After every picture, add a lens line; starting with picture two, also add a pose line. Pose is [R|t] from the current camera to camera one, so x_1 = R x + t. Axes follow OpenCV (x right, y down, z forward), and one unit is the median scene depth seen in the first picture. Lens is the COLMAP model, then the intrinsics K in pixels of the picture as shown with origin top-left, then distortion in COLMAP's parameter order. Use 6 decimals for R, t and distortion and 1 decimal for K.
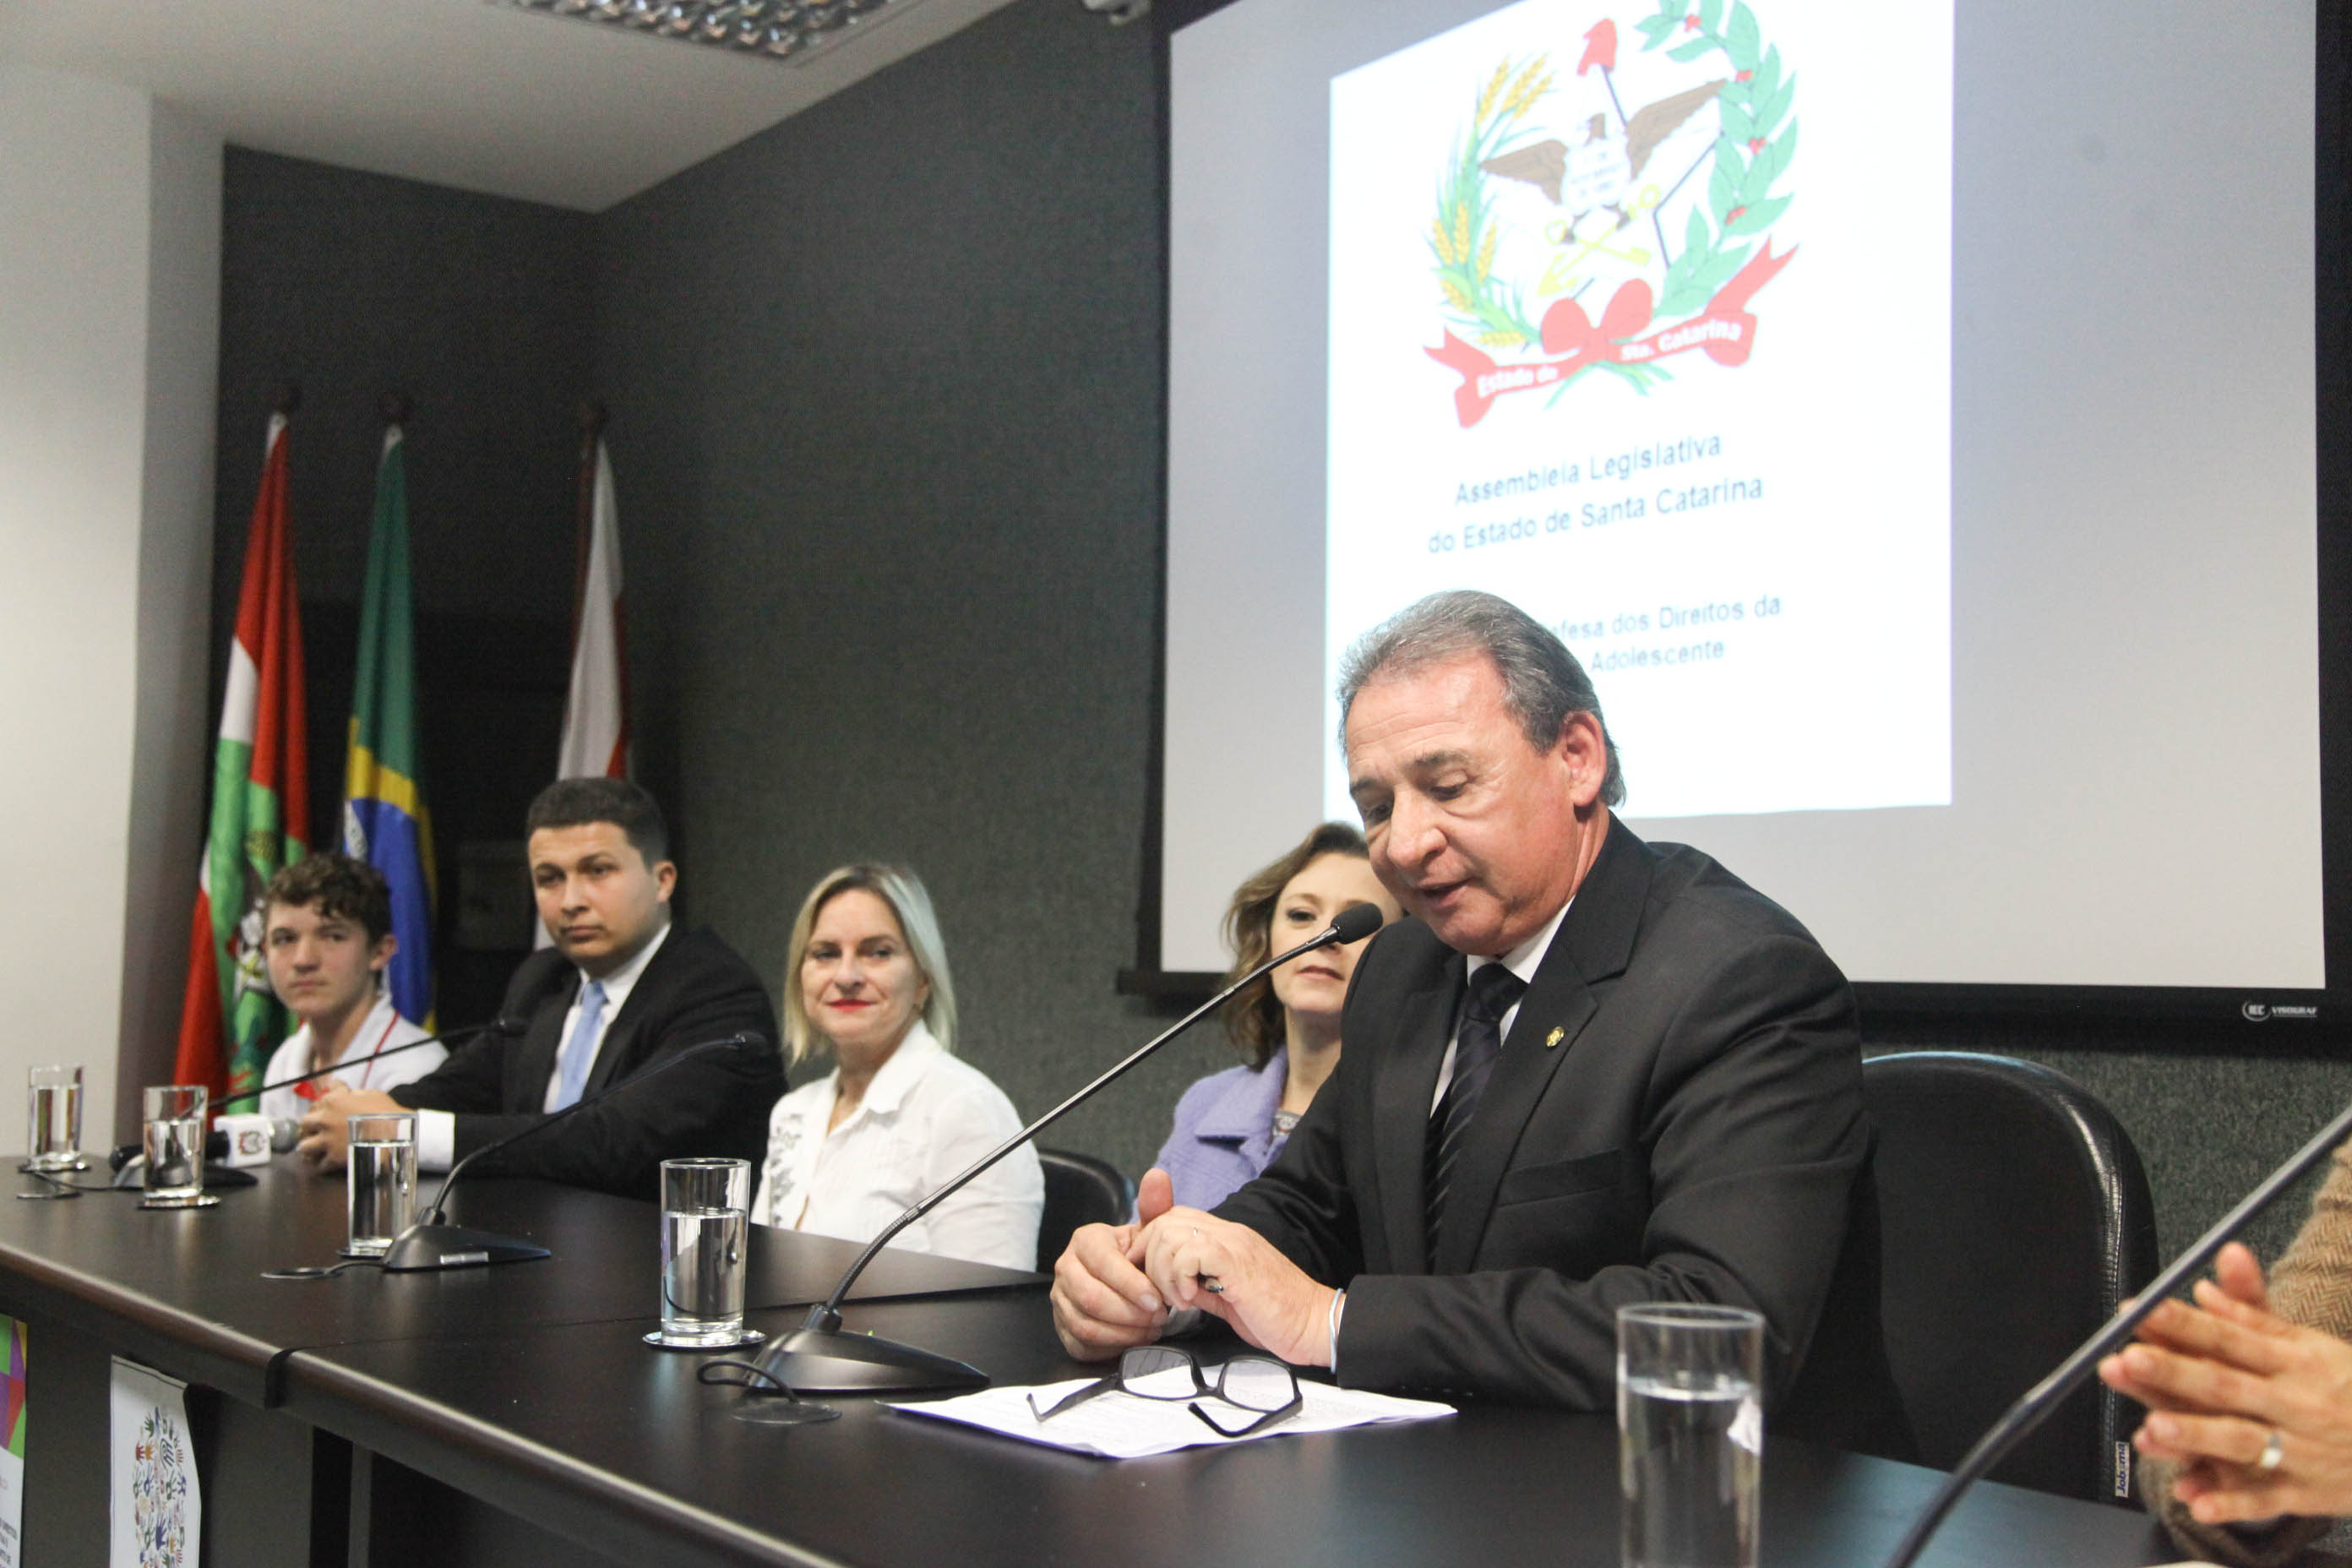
lens RADIAL K [[2663.6, 0, 1209.4], [0, 2663.6, 807.8], [0, 0, 1]] dist [0.095375, 0.000000]
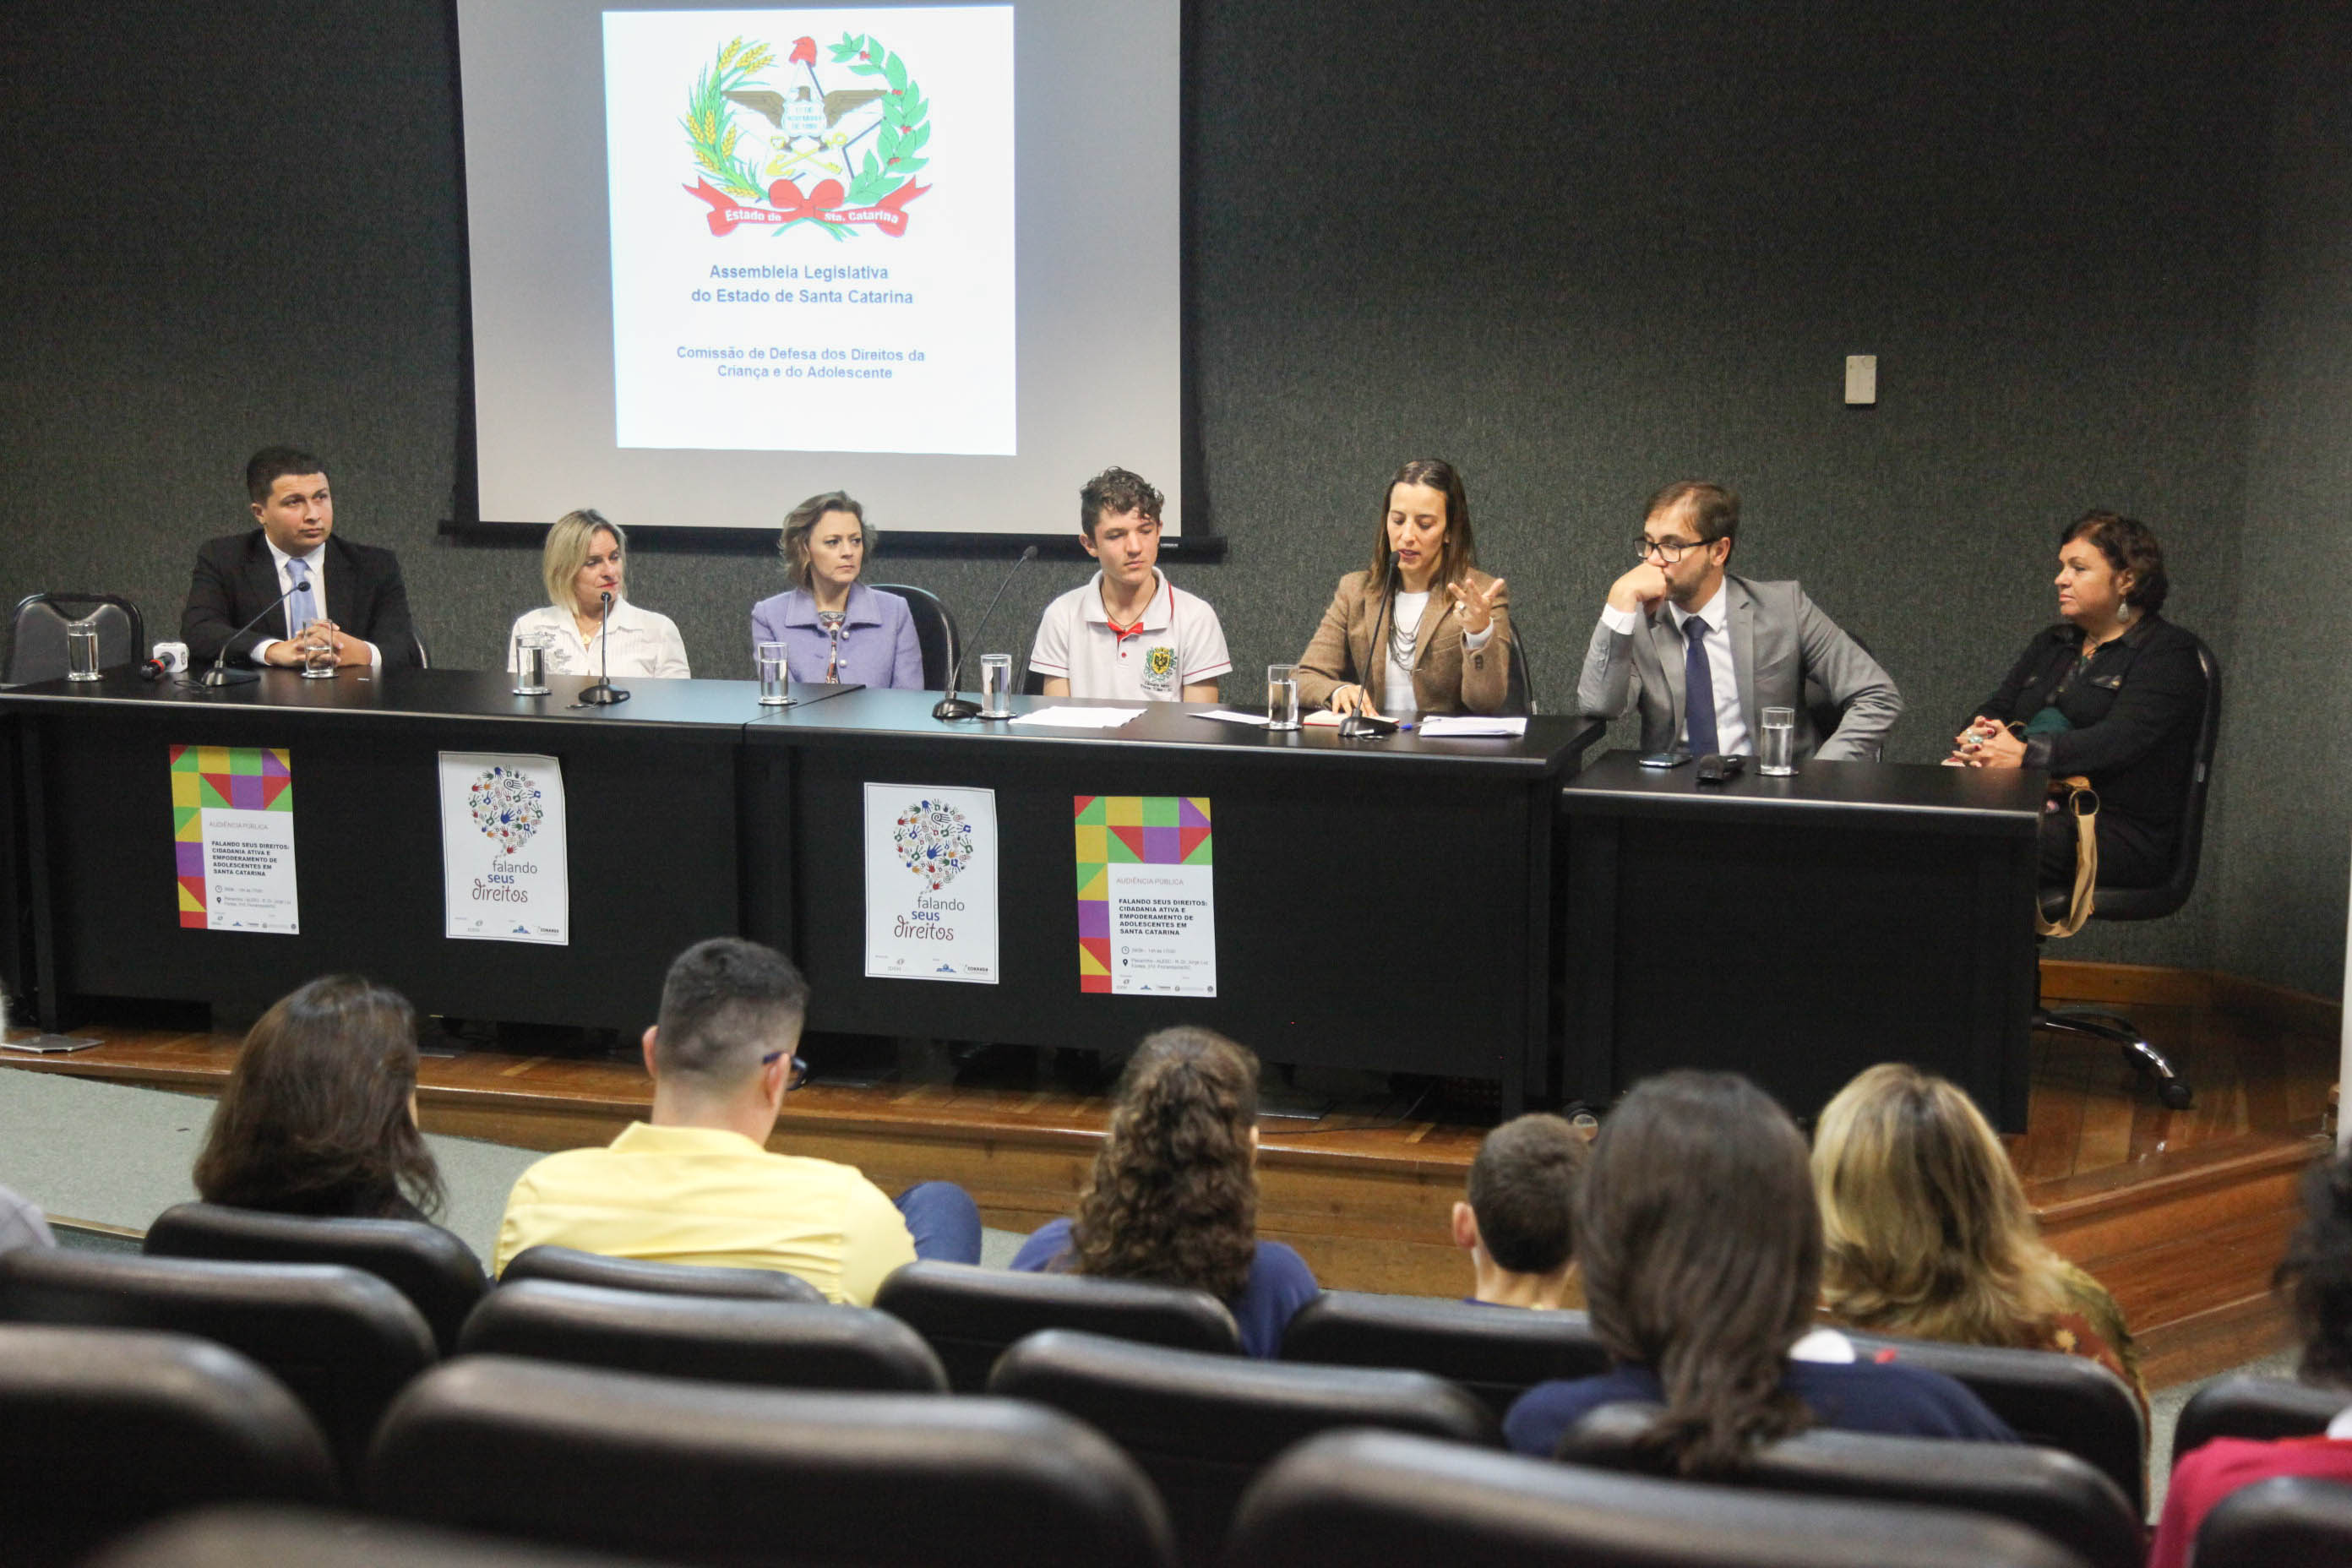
lens RADIAL K [[3476.4, 0, 1134.5], [0, 3476.4, 741.4], [0, 0, 1]] dist [0.201014, 0.000000]
pose [[0.802870, -0.087860, 0.589645, -1.250446], [-0.025892, 0.983008, 0.181728, -0.269623], [-0.595592, -0.161171, 0.786952, -1.266356]]
